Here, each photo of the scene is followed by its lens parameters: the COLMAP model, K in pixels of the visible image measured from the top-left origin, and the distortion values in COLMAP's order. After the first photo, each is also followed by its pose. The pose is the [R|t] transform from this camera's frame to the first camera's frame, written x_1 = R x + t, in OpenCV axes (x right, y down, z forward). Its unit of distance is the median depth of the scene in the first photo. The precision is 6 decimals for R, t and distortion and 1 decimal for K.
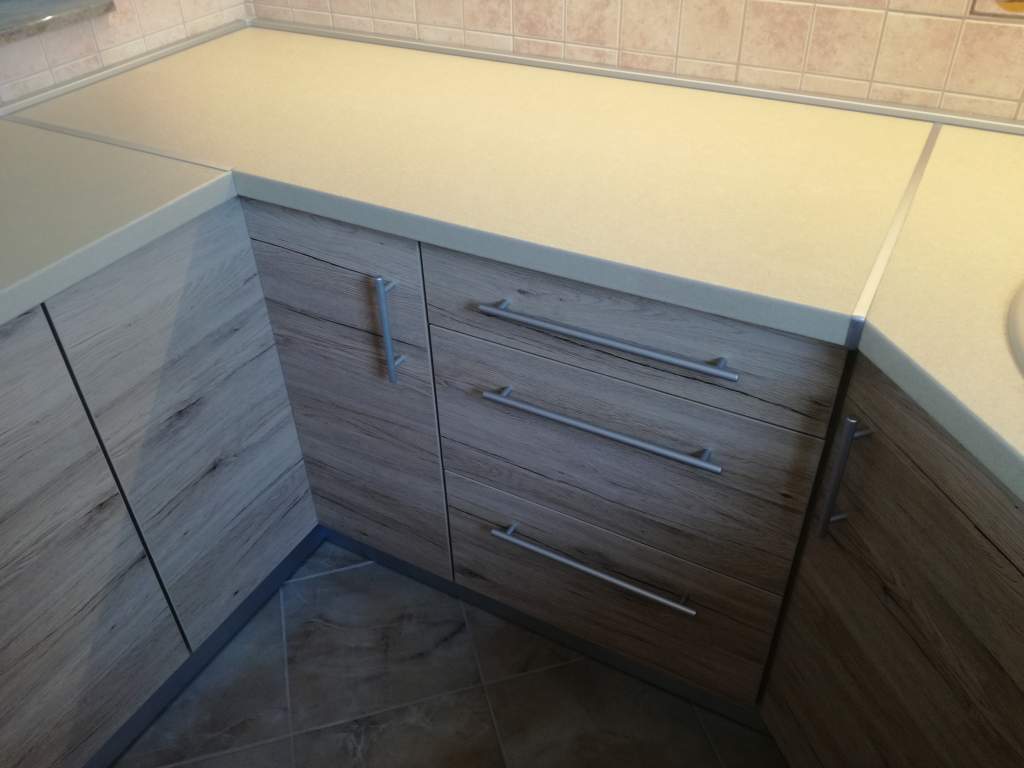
lens RADIAL K [[838.2, 0, 512.0], [0, 838.2, 387.6], [0, 0, 1]] dist [0.123888, -0.251418]
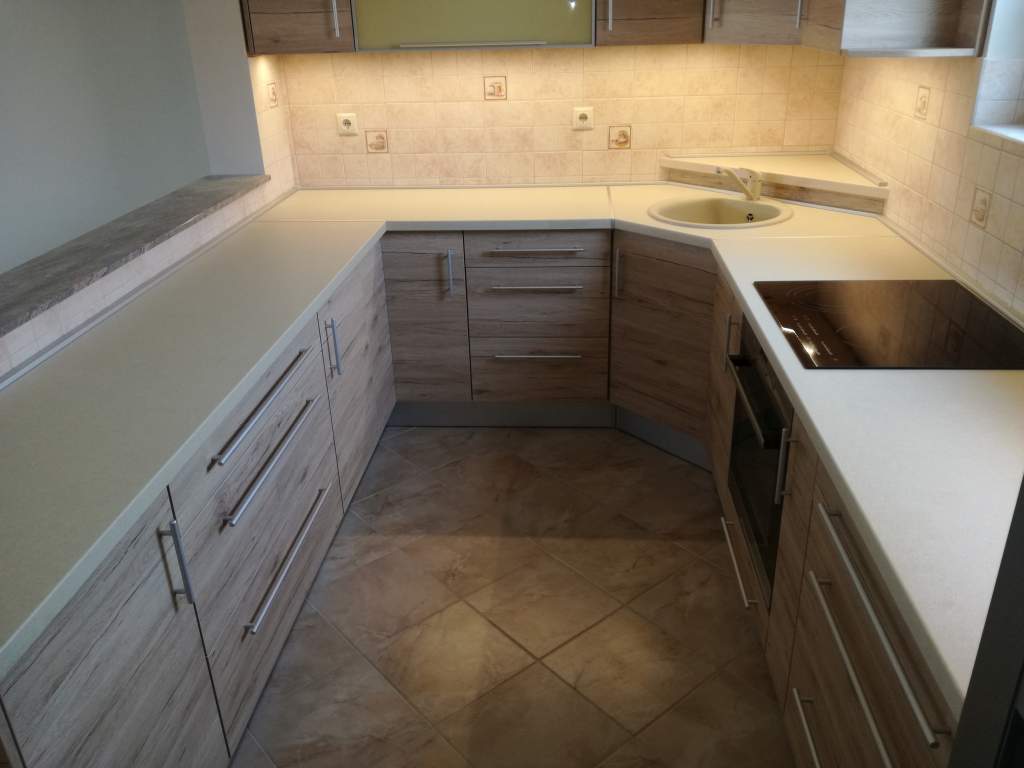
lens RADIAL K [[838.2, 0, 512.0], [0, 838.2, 387.6], [0, 0, 1]] dist [0.123888, -0.251418]
pose [[0.909863, -0.175061, 0.376168, -1.004355], [0.258779, 0.948115, -0.184694, 0.792415], [-0.324318, 0.265390, 0.907957, -1.329978]]
